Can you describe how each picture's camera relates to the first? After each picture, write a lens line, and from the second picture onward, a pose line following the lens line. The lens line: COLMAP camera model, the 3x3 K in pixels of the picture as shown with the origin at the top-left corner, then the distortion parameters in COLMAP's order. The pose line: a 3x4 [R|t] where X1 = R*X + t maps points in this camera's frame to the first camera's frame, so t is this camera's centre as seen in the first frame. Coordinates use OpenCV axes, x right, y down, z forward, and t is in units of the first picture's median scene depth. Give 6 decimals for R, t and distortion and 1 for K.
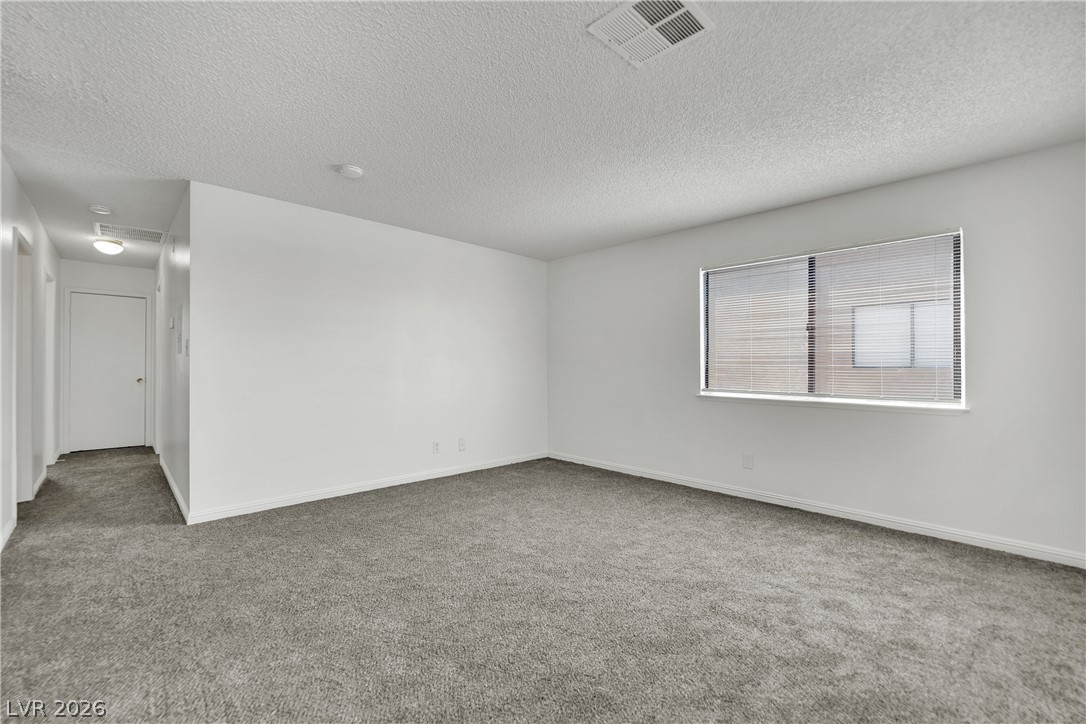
lens RADIAL K [[443.9, 0, 525.7], [0, 443.9, 363.7], [0, 0, 1]] dist [-0.020867, -0.000102]
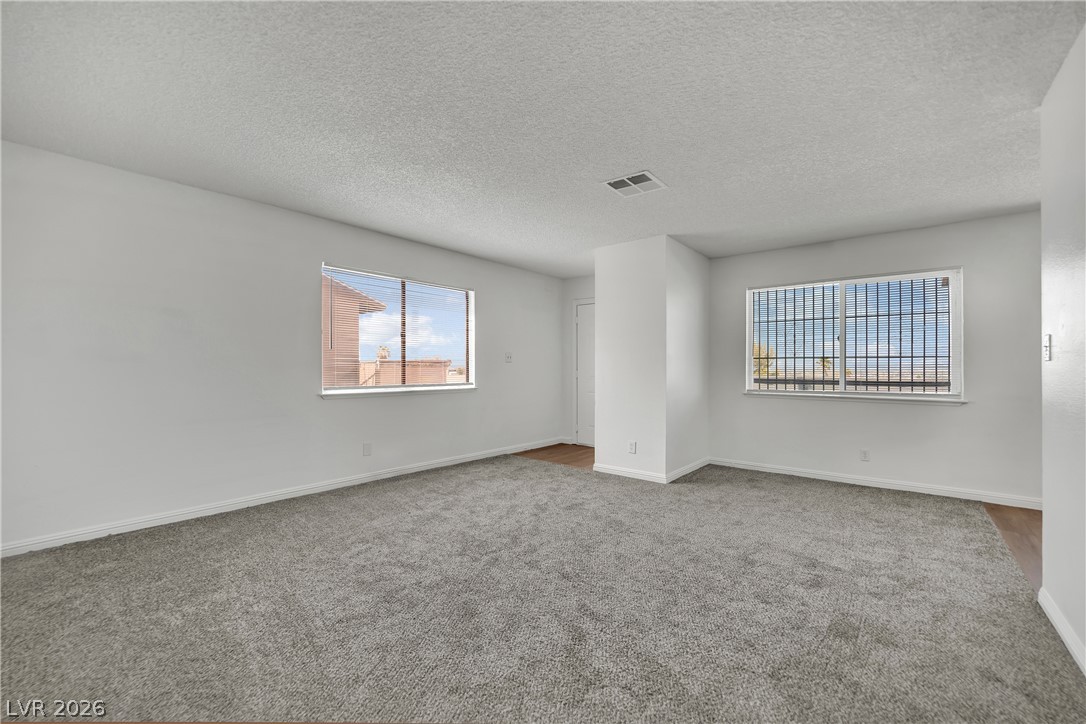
lens RADIAL K [[443.9, 0, 525.7], [0, 443.9, 363.7], [0, 0, 1]] dist [-0.020867, -0.000102]
pose [[-0.091791, 0.003806, 0.995771, -0.826550], [-0.006342, 0.999970, -0.004407, 0.008591], [-0.995758, -0.006720, -0.091764, 0.889152]]
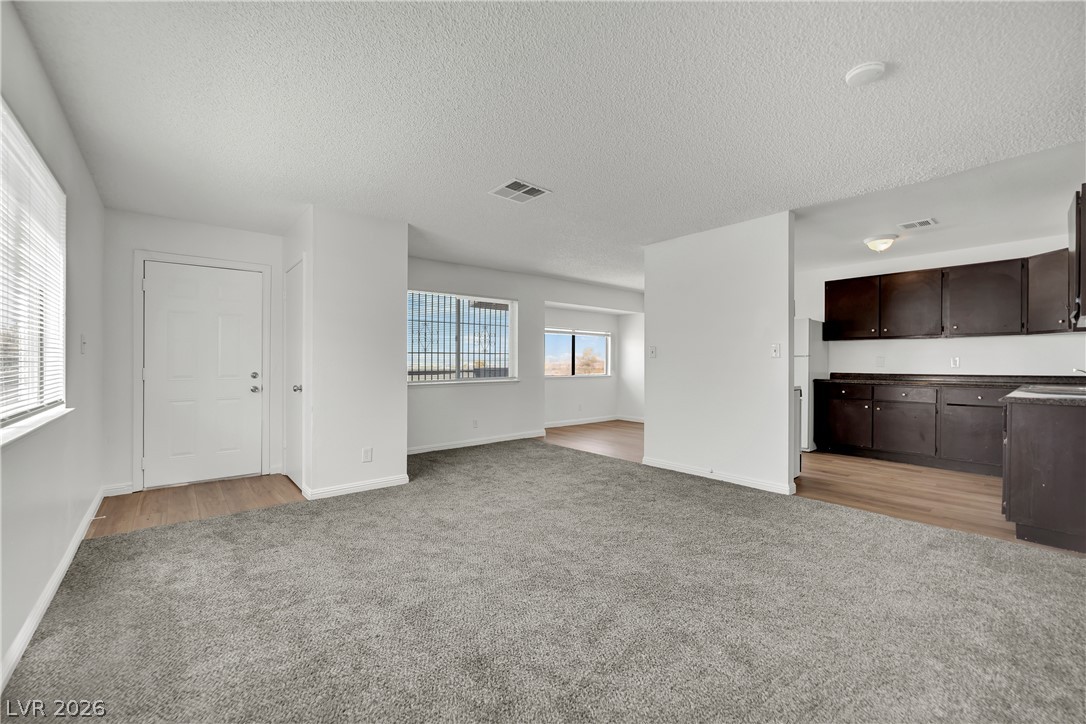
lens RADIAL K [[445.5, 0, 544.6], [0, 445.5, 358.5], [0, 0, 1]] dist [-0.016413, -0.000042]
pose [[-0.997404, -0.002437, 0.071970, 0.020751], [-0.002871, 0.999978, -0.005936, 0.008333], [-0.071954, -0.006128, -0.997389, 1.637427]]
